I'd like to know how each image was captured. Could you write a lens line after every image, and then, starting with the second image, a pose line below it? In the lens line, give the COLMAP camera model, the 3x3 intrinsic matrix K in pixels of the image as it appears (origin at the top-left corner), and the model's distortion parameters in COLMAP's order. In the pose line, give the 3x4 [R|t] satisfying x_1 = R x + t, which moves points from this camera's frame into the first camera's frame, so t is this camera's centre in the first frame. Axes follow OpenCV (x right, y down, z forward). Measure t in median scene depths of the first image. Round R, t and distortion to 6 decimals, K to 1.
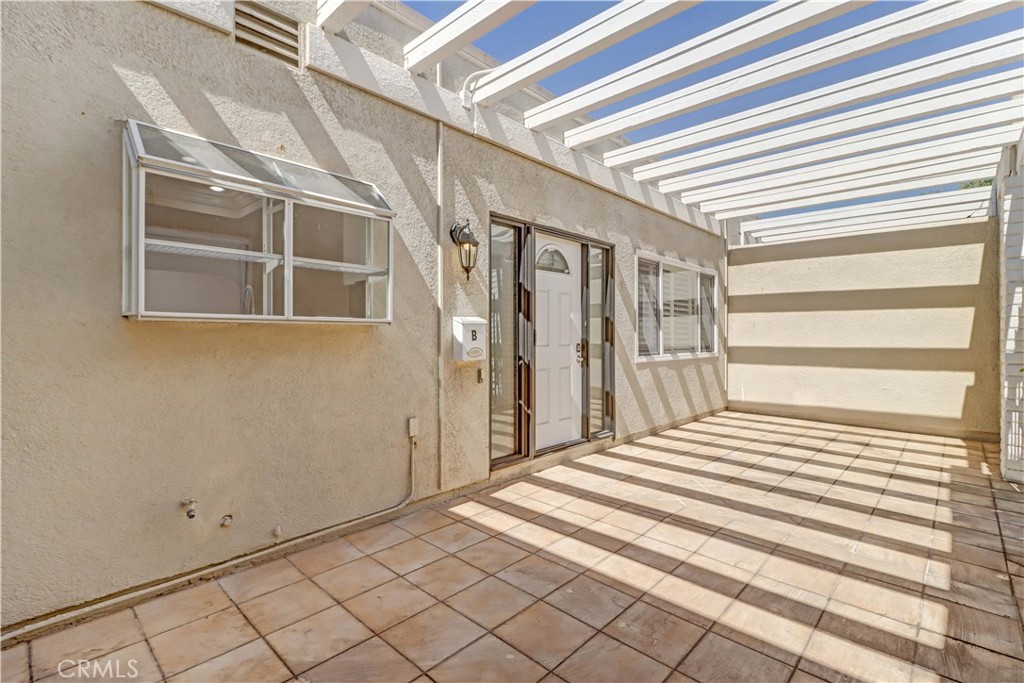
lens RADIAL K [[475.0, 0, 519.9], [0, 475.0, 337.1], [0, 0, 1]] dist [0.028040, -0.014223]
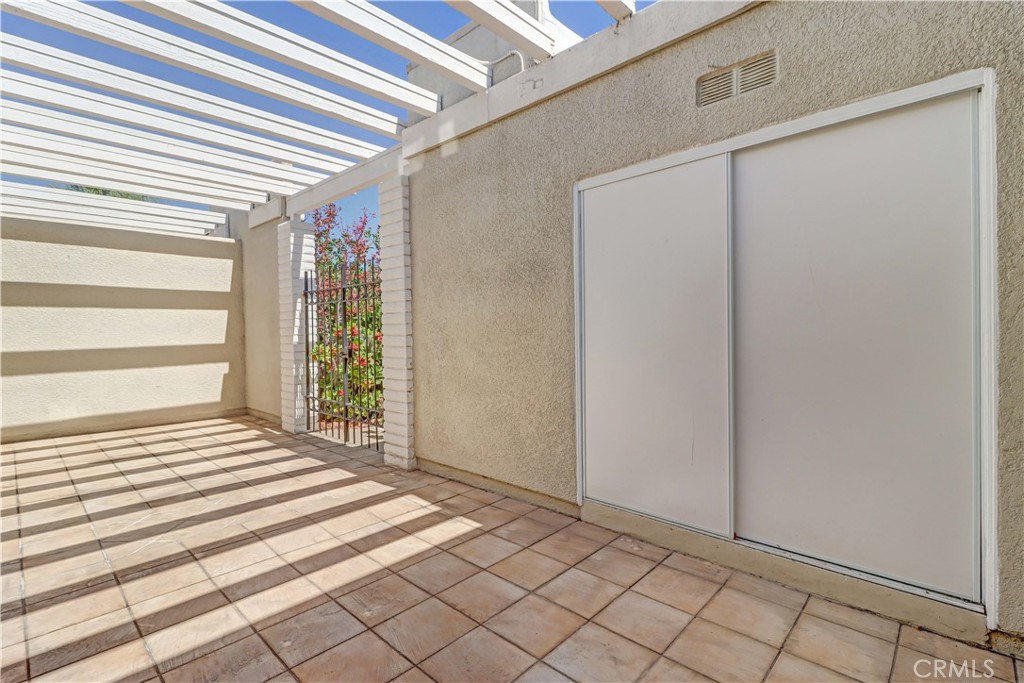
lens RADIAL K [[475.0, 0, 519.9], [0, 475.0, 337.1], [0, 0, 1]] dist [0.028040, -0.014223]
pose [[0.003923, -0.021315, 0.999765, -0.554926], [0.022350, 0.999525, 0.021222, -0.003537], [-0.999743, 0.022262, 0.004398, 0.457597]]
